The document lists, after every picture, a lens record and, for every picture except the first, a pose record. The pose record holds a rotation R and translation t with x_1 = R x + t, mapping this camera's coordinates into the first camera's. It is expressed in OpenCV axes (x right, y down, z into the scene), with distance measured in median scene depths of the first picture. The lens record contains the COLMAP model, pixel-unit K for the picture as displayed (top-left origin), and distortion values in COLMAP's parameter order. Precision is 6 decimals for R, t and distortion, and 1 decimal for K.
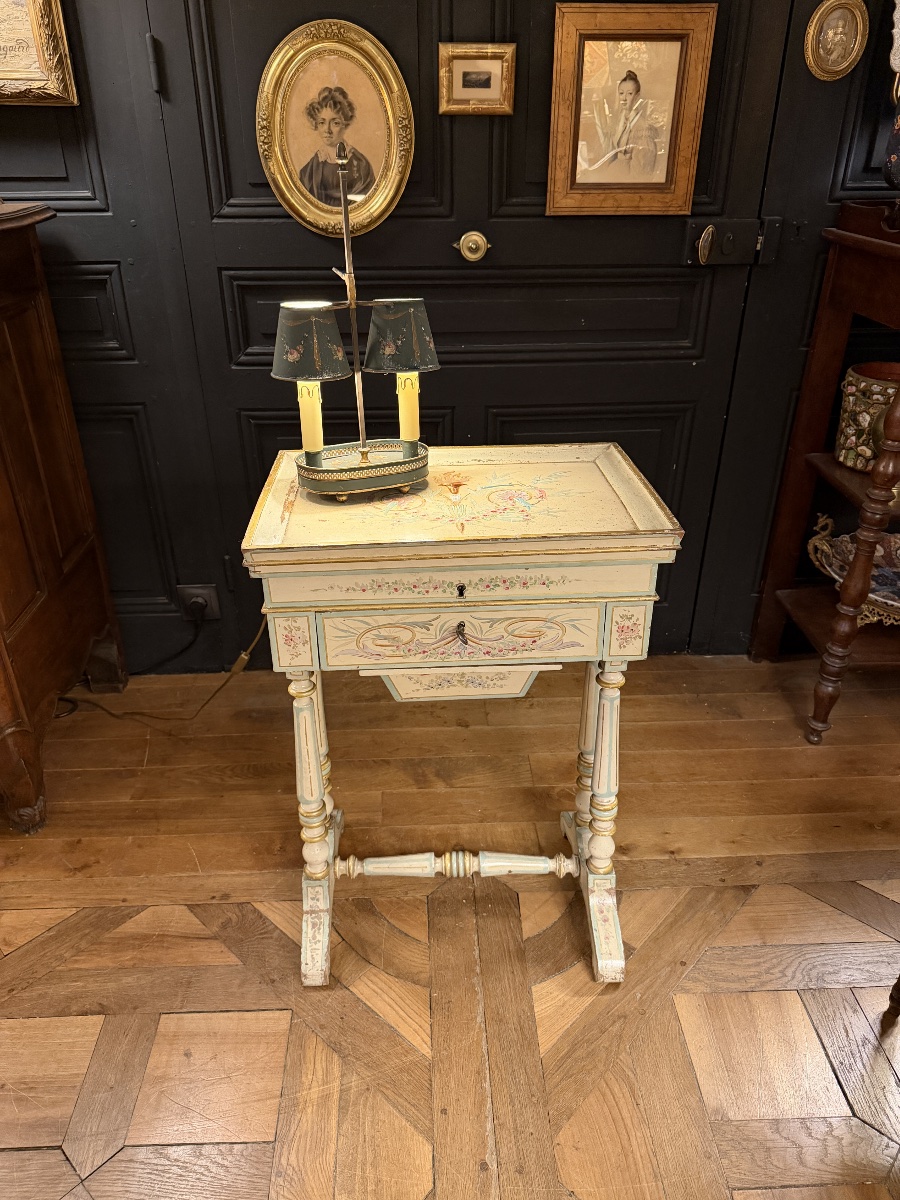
lens RADIAL K [[851.5, 0, 447.2], [0, 851.5, 602.5], [0, 0, 1]] dist [0.001922, -0.007942]
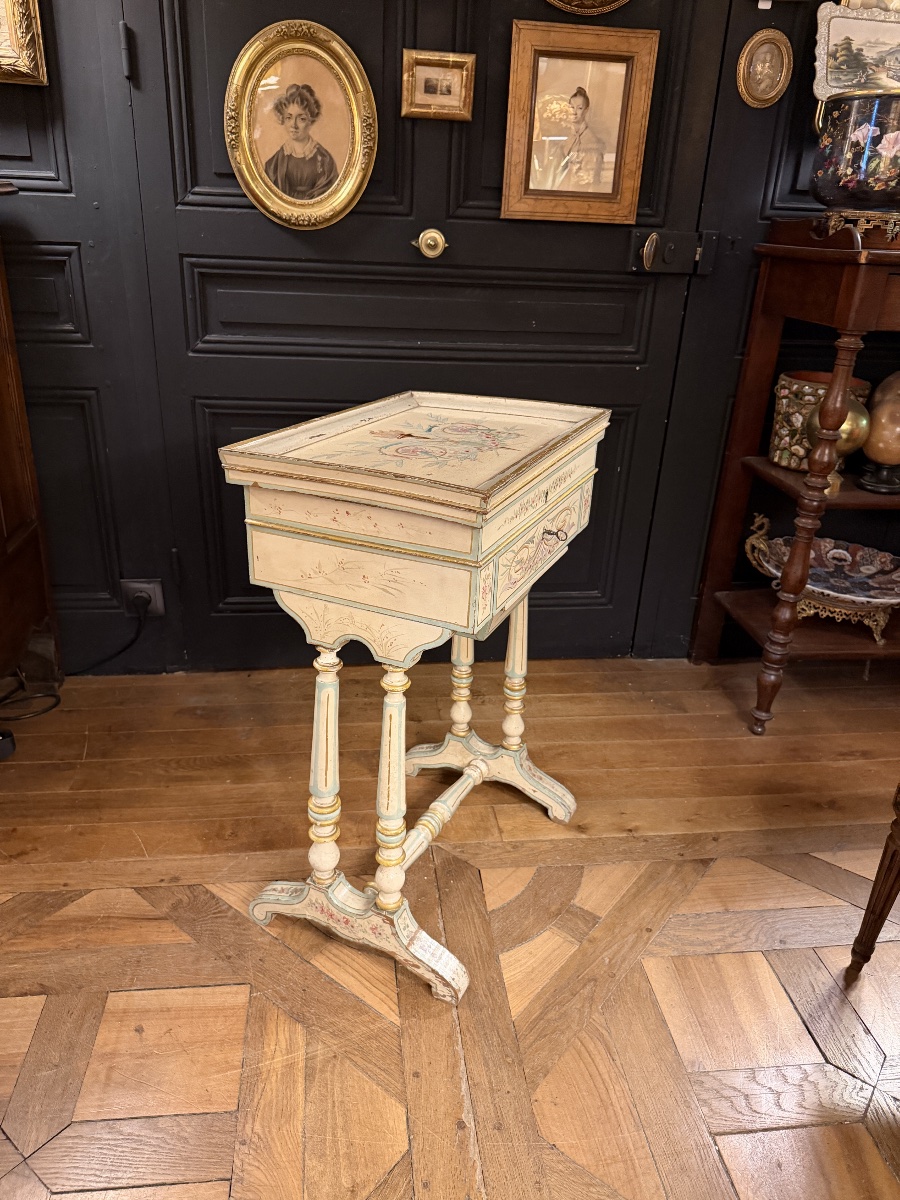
lens RADIAL K [[850.6, 0, 440.9], [0, 850.6, 601.2], [0, 0, 1]] dist [0.002877, -0.009981]
pose [[0.996255, 0.008343, 0.086063, -0.048189], [-0.001184, 0.996557, -0.082905, 0.112773], [-0.086459, 0.082493, 0.992834, 0.003799]]
